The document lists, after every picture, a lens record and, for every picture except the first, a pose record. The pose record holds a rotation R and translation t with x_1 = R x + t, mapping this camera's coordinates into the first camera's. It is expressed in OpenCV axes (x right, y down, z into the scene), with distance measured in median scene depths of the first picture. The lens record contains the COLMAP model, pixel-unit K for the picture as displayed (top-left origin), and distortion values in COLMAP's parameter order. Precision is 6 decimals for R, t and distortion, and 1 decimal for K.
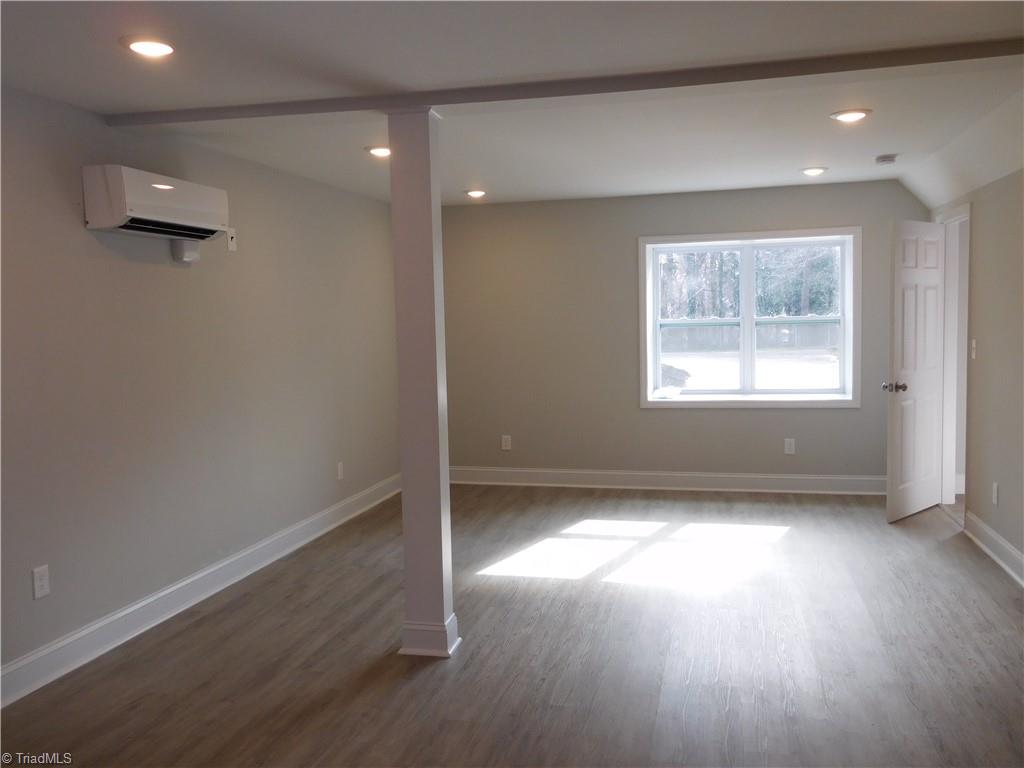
lens RADIAL K [[871.7, 0, 504.3], [0, 871.7, 387.1], [0, 0, 1]] dist [0.000335, 0.006425]
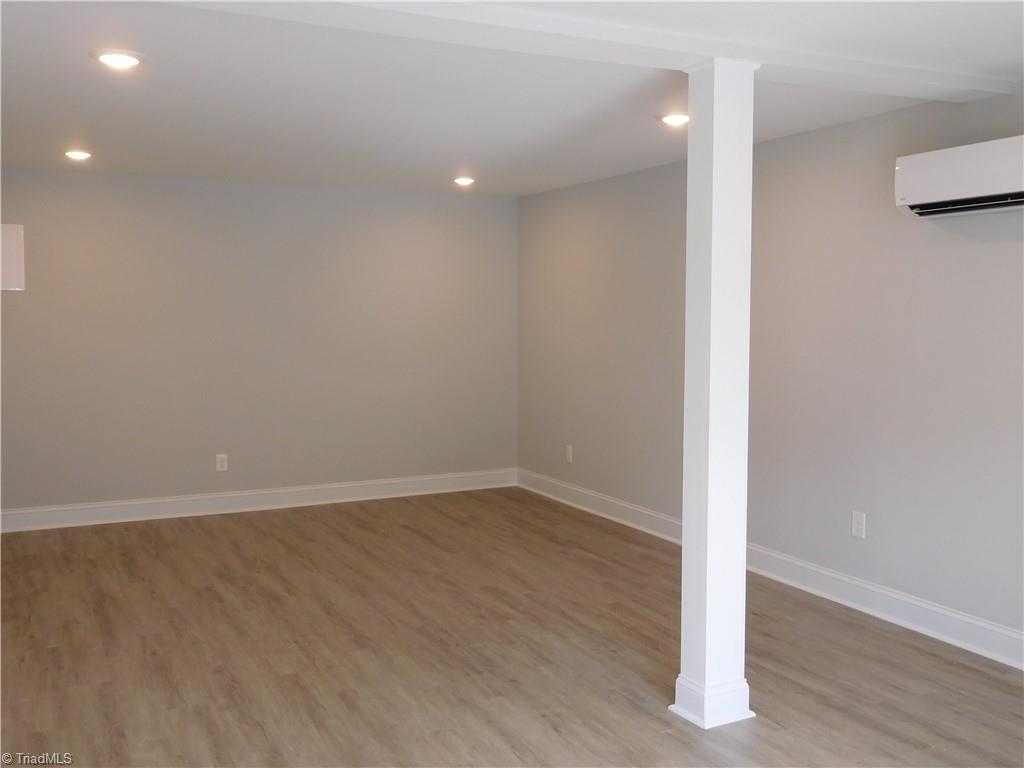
lens RADIAL K [[941.8, 0, 512.0], [0, 941.8, 384.0], [0, 0, 1]] dist [-0.003782, -0.003904]
pose [[-0.754404, 0.069669, -0.652703, 0.626464], [-0.034831, 0.988702, 0.145791, -0.134069], [0.655486, 0.132719, -0.743454, 1.522960]]
